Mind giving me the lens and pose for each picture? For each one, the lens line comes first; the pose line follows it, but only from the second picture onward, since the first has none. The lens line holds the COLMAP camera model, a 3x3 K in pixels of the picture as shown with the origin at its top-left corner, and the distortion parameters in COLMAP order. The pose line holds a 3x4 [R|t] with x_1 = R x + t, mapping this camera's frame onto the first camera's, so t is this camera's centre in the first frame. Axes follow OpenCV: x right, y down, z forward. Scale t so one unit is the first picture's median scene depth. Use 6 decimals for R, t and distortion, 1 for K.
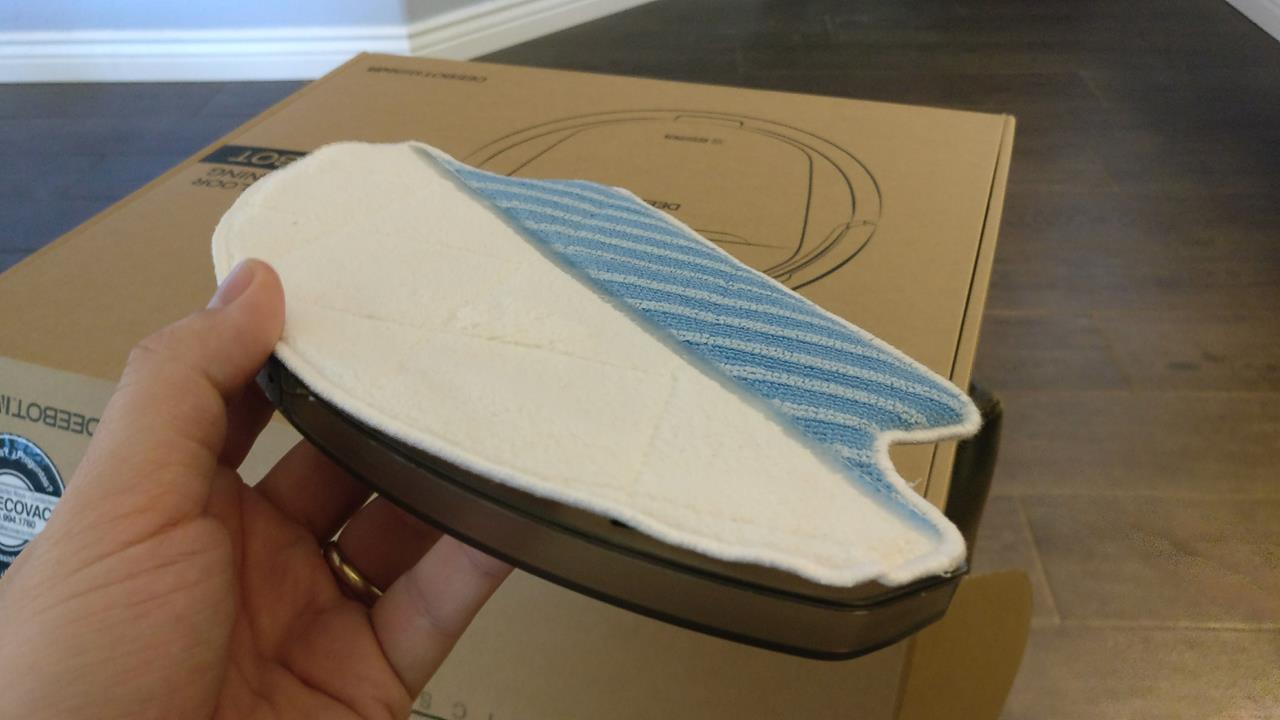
lens RADIAL K [[1018.2, 0, 640.0], [0, 1018.2, 360.0], [0, 0, 1]] dist [-0.010077, 0.066639]
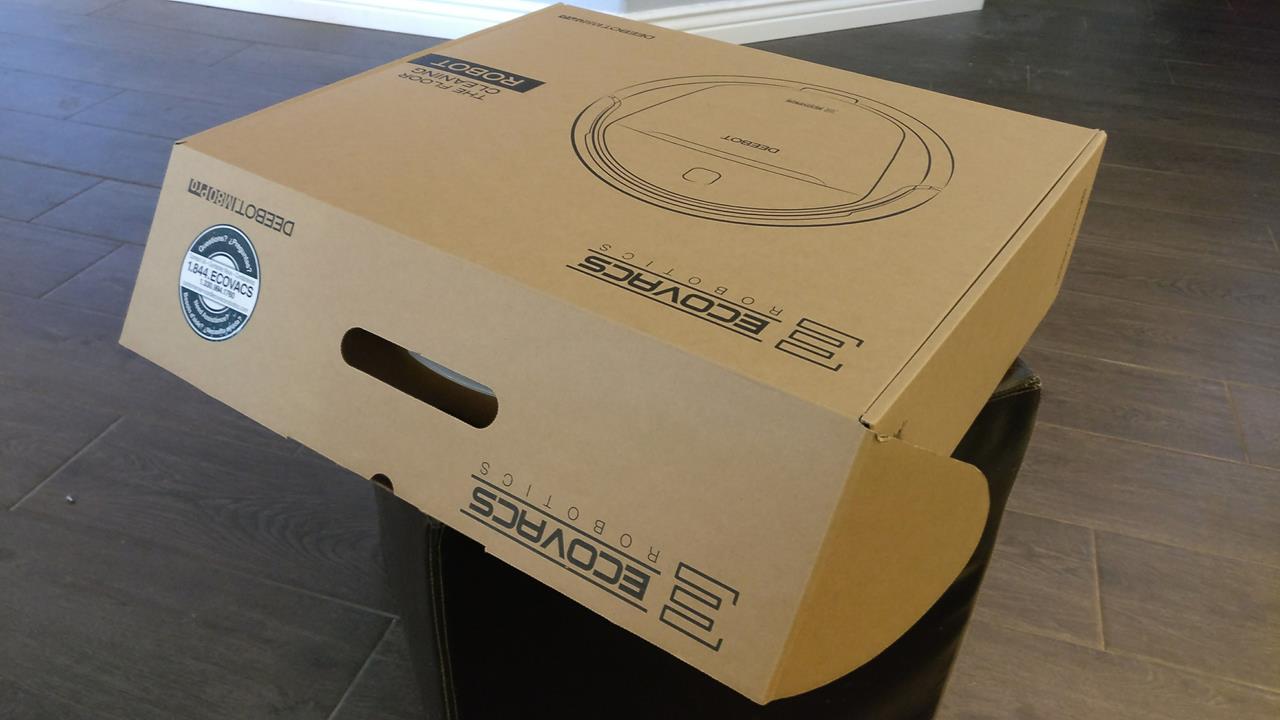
lens RADIAL K [[1018.2, 0, 640.0], [0, 1018.2, 360.0], [0, 0, 1]] dist [-0.010077, 0.066639]
pose [[0.967386, 0.195156, -0.161487, 0.120617], [-0.198886, 0.979997, -0.007108, 0.124587], [0.156869, 0.038994, 0.986849, -0.176837]]
